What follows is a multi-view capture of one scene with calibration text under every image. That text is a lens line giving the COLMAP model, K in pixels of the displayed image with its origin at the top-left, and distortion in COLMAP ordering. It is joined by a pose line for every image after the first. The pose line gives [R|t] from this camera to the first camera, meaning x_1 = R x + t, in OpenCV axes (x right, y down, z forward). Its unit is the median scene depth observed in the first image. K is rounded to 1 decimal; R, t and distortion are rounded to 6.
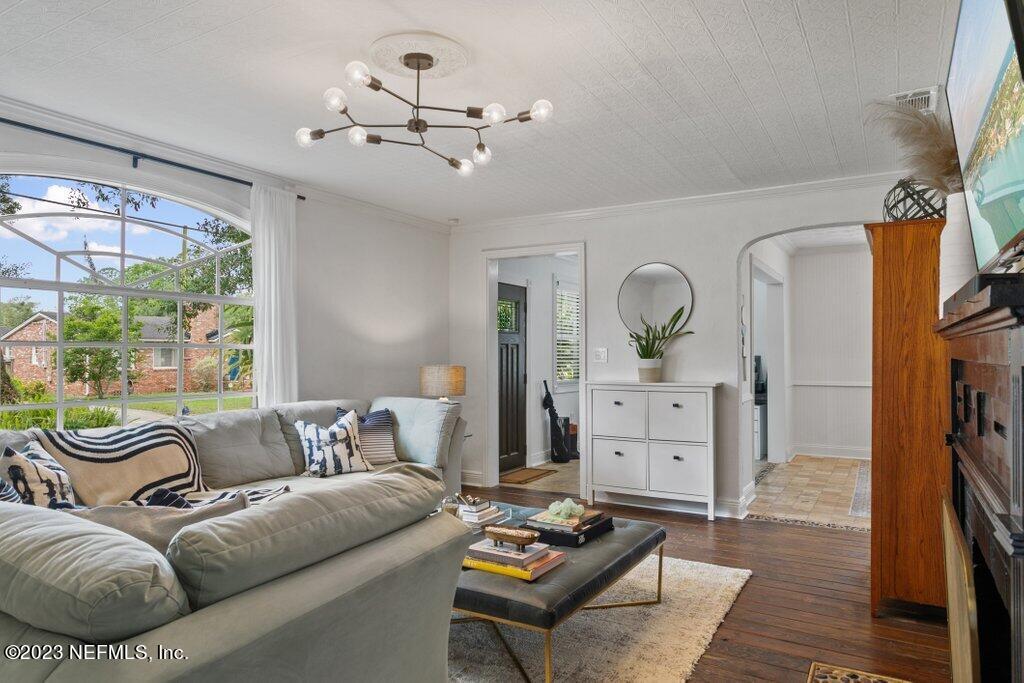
lens RADIAL K [[682.7, 0, 514.1], [0, 682.7, 342.5], [0, 0, 1]] dist [-0.004734, 0.000096]
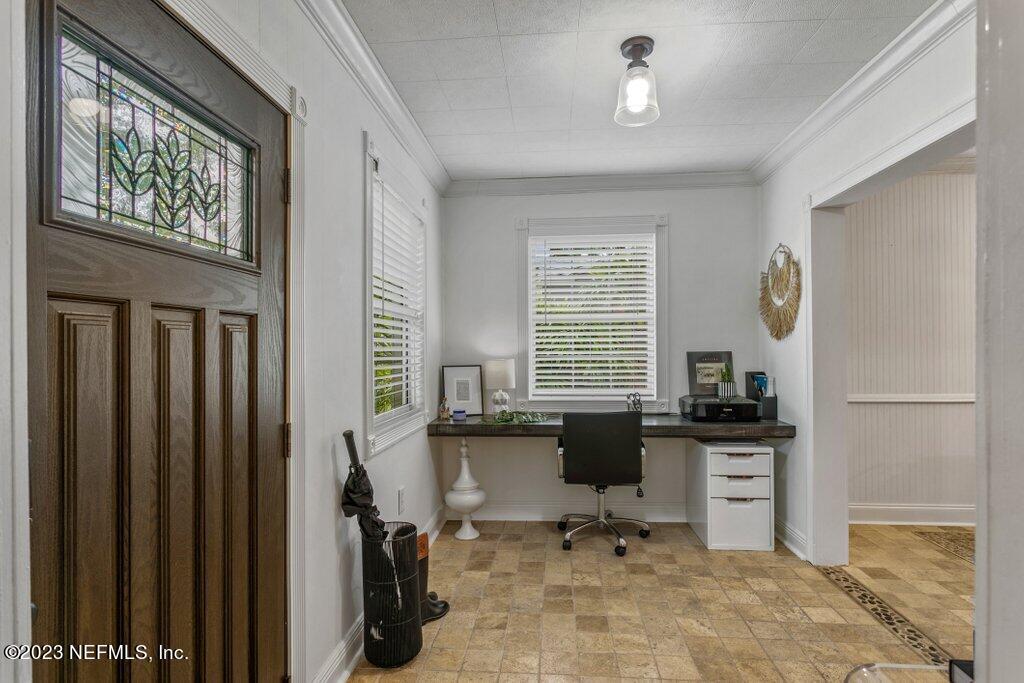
lens RADIAL K [[518.6, 0, 512.9], [0, 518.6, 342.6], [0, 0, 1]] dist [-0.003060, 0.001008]
pose [[0.903425, 0.000405, 0.428745, 0.021858], [0.000090, 0.999999, -0.001134, 0.029339], [-0.428746, 0.001062, 0.903425, 1.678944]]
